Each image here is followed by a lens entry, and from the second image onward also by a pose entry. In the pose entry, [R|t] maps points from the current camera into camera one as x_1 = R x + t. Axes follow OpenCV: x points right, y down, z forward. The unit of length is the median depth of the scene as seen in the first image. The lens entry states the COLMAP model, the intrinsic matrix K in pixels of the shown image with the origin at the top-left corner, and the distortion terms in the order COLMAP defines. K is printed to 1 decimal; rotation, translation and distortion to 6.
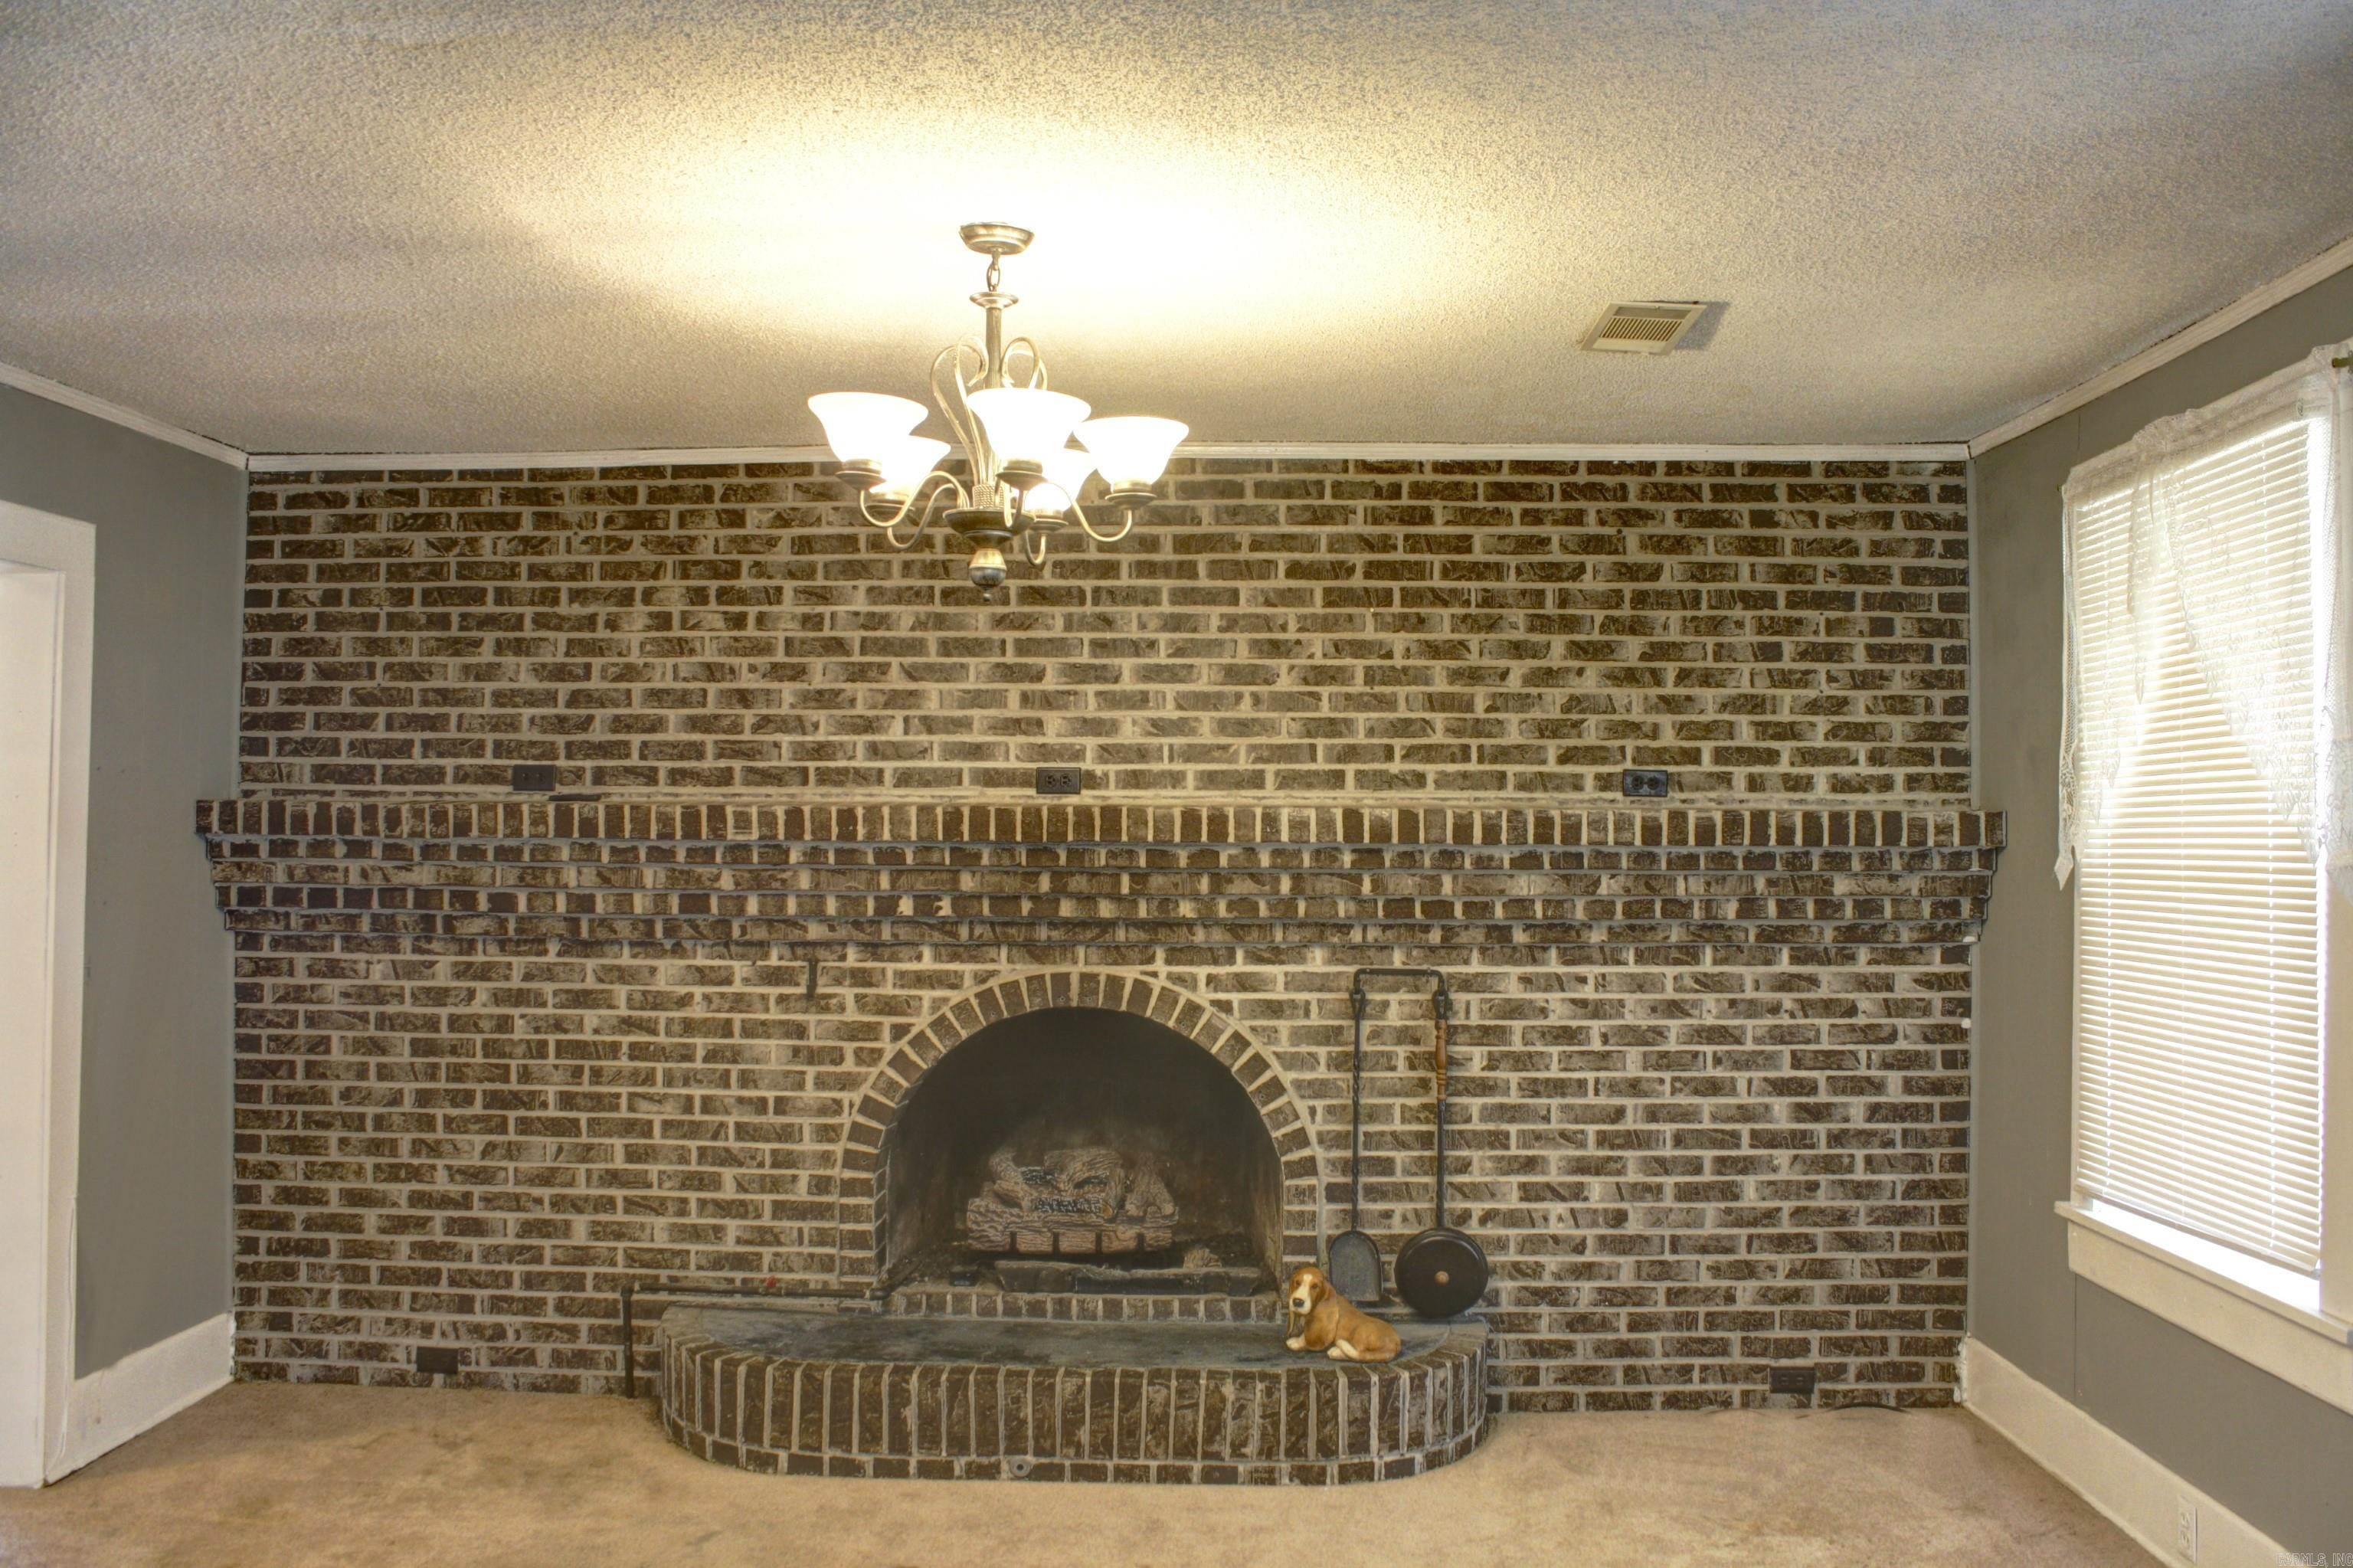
lens RADIAL K [[1967.7, 0, 1179.8], [0, 1967.7, 787.3], [0, 0, 1]] dist [-0.167872, 0.148378]
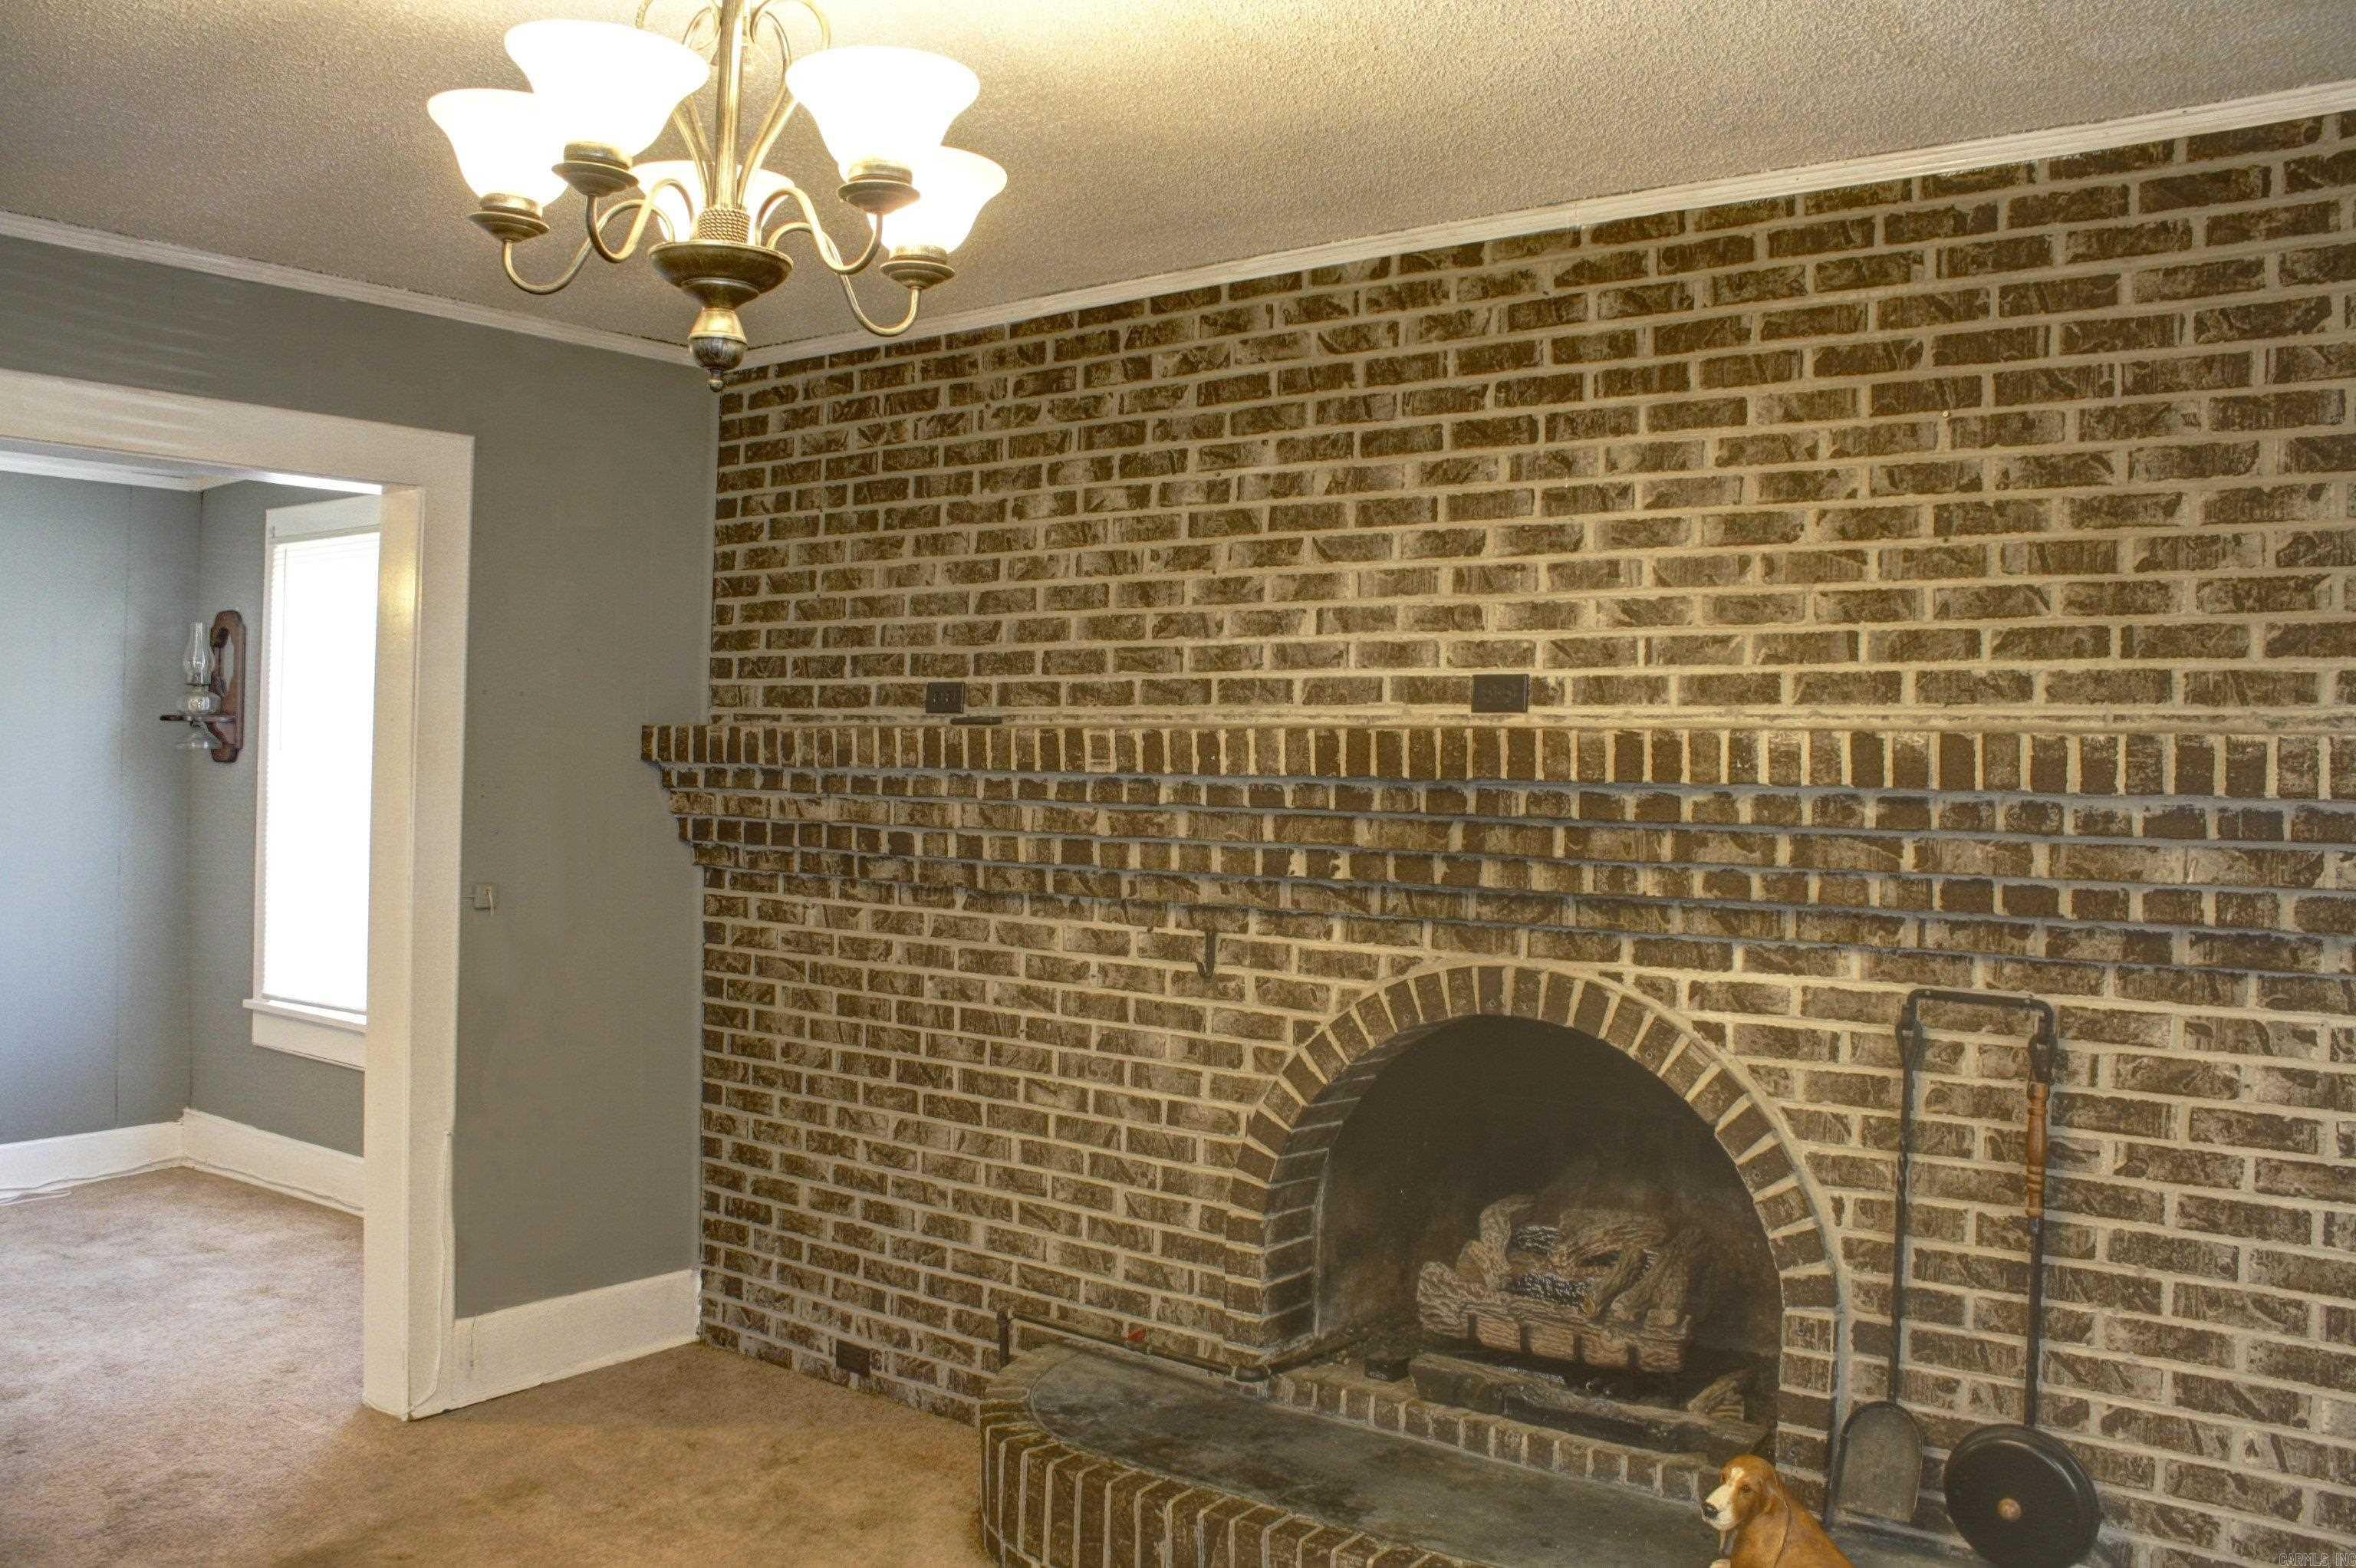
lens RADIAL K [[1969.9, 0, 1190.4], [0, 1969.9, 786.7], [0, 0, 1]] dist [-0.167872, 0.148378]
pose [[0.816072, 0.014971, -0.577756, 0.254420], [0.000846, 0.999632, 0.027098, 0.010878], [0.577949, -0.022603, 0.815760, 0.363529]]
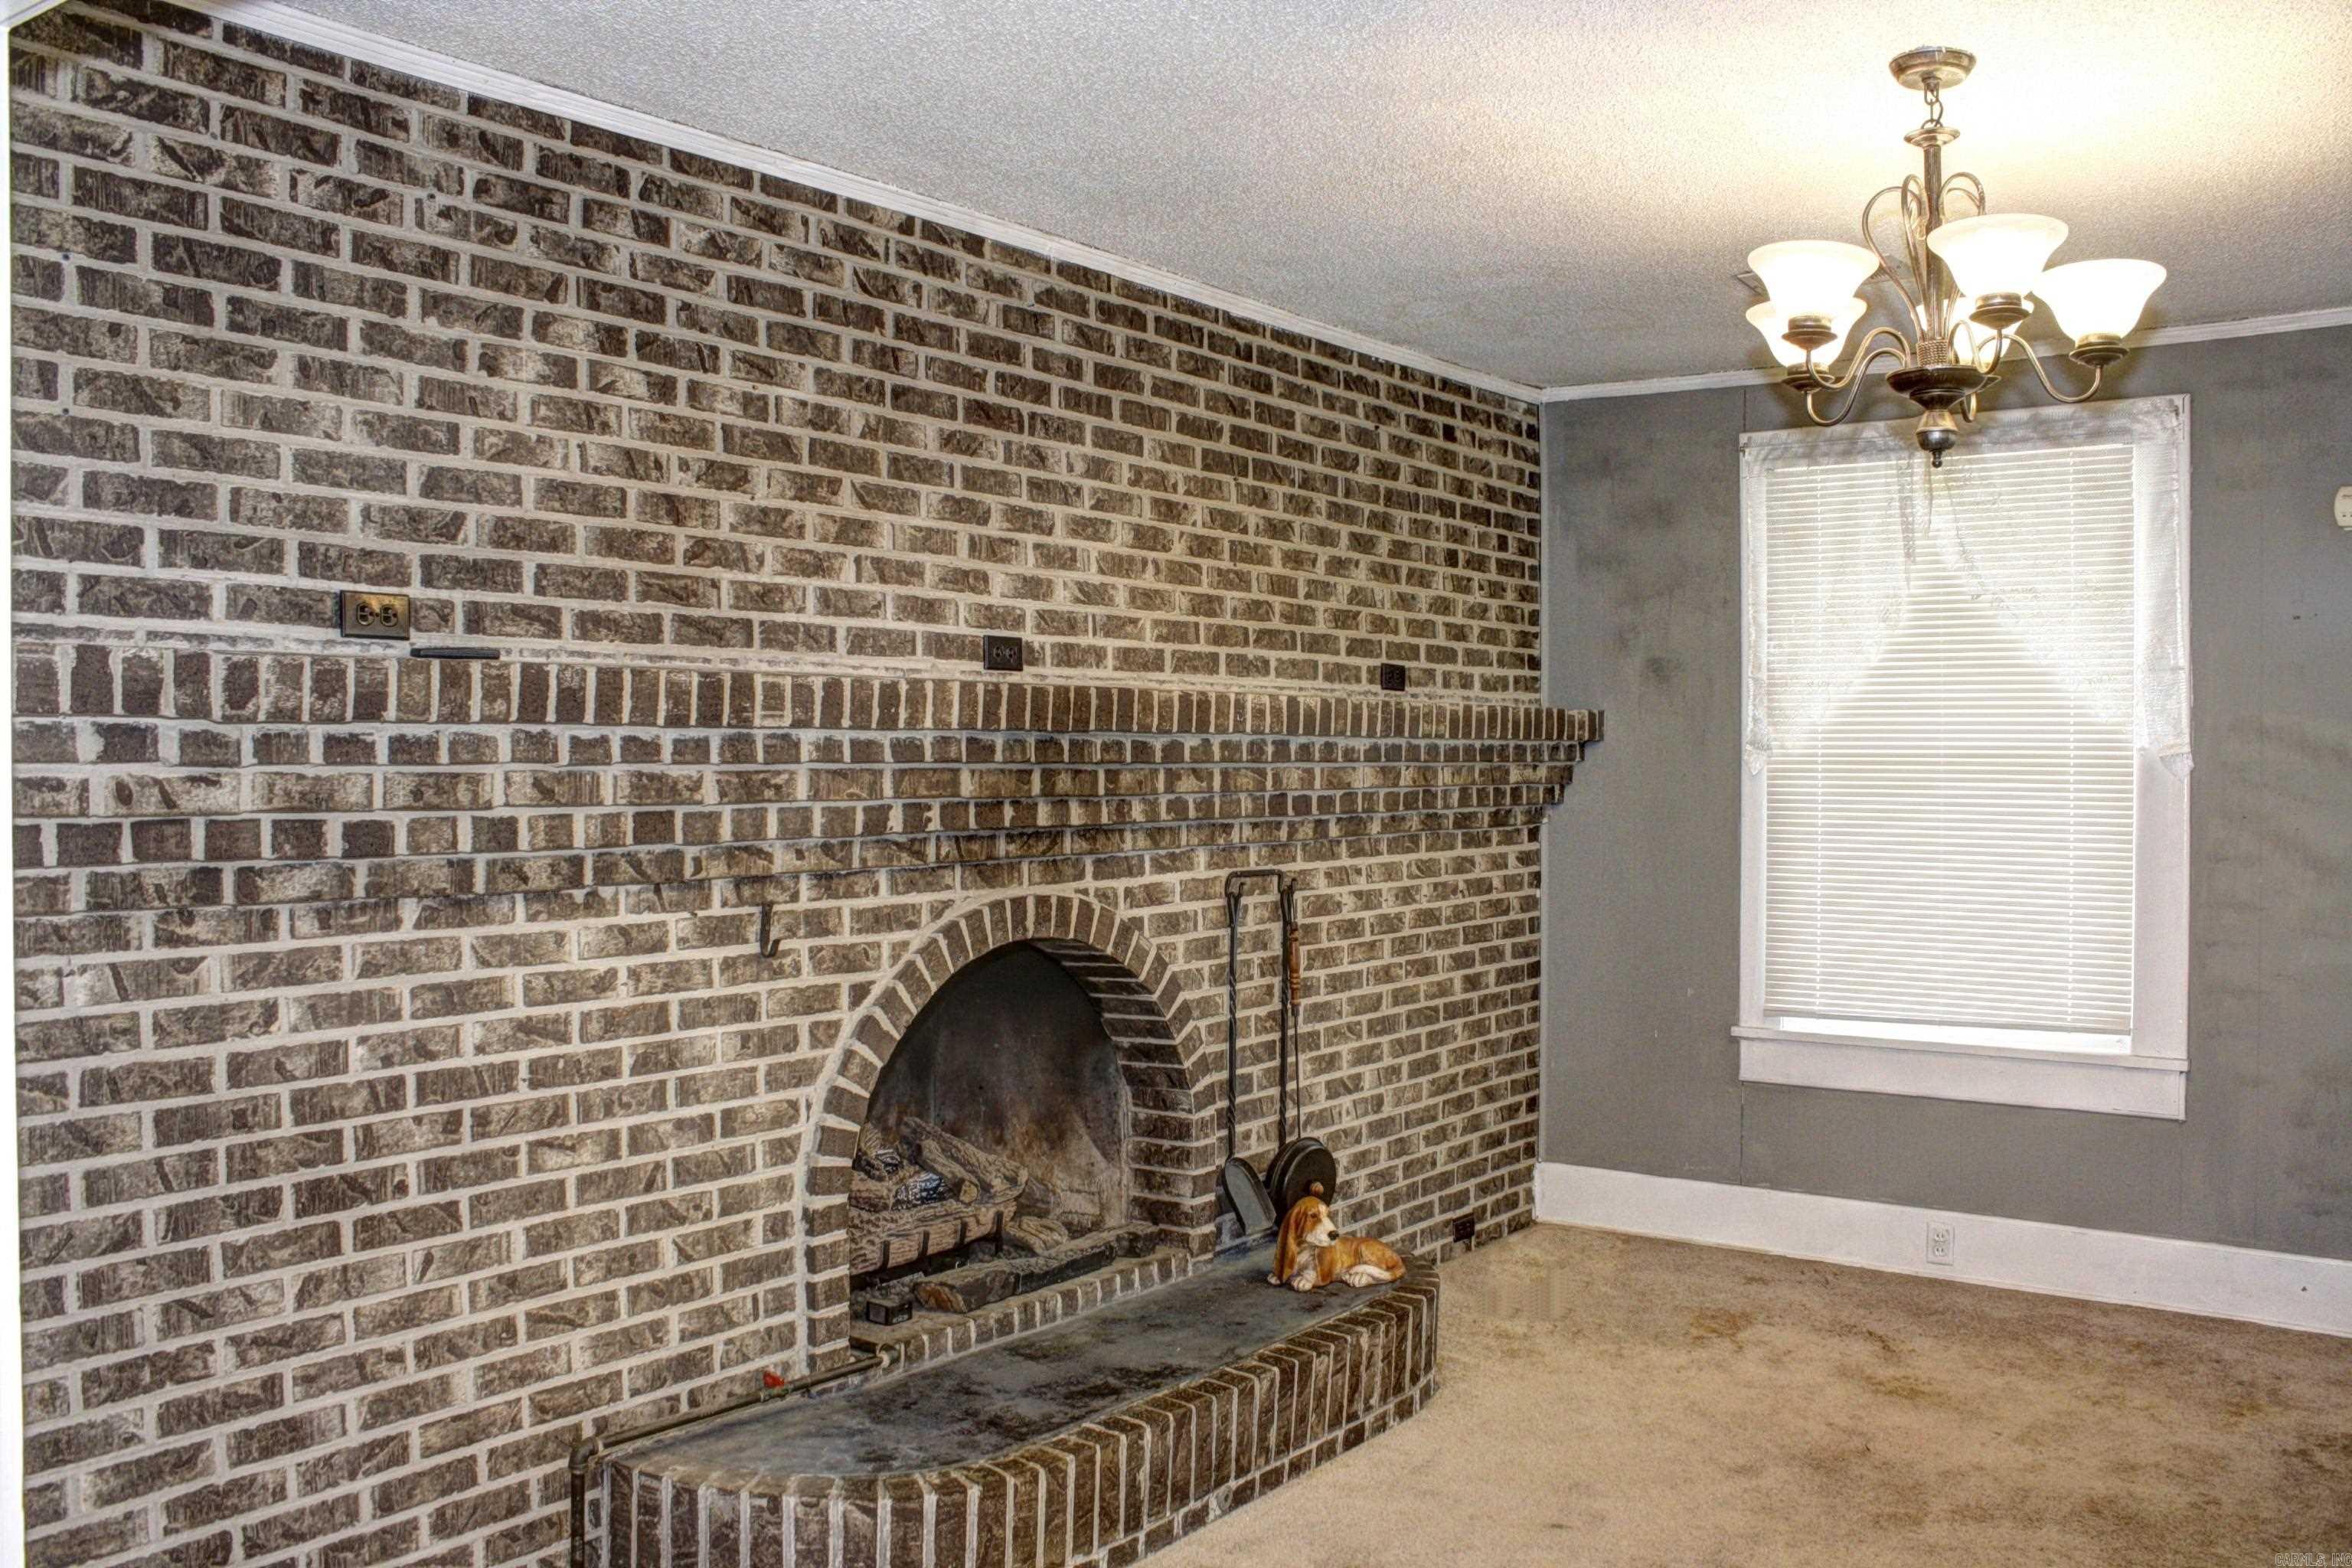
lens RADIAL K [[1966.8, 0, 1187.7], [0, 1966.8, 787.0], [0, 0, 1]] dist [-0.167872, 0.148378]
pose [[0.571928, -0.018280, 0.820100, -0.663229], [-0.022644, 0.999019, 0.038060, 0.018485], [-0.819991, -0.040338, 0.570953, 0.491932]]
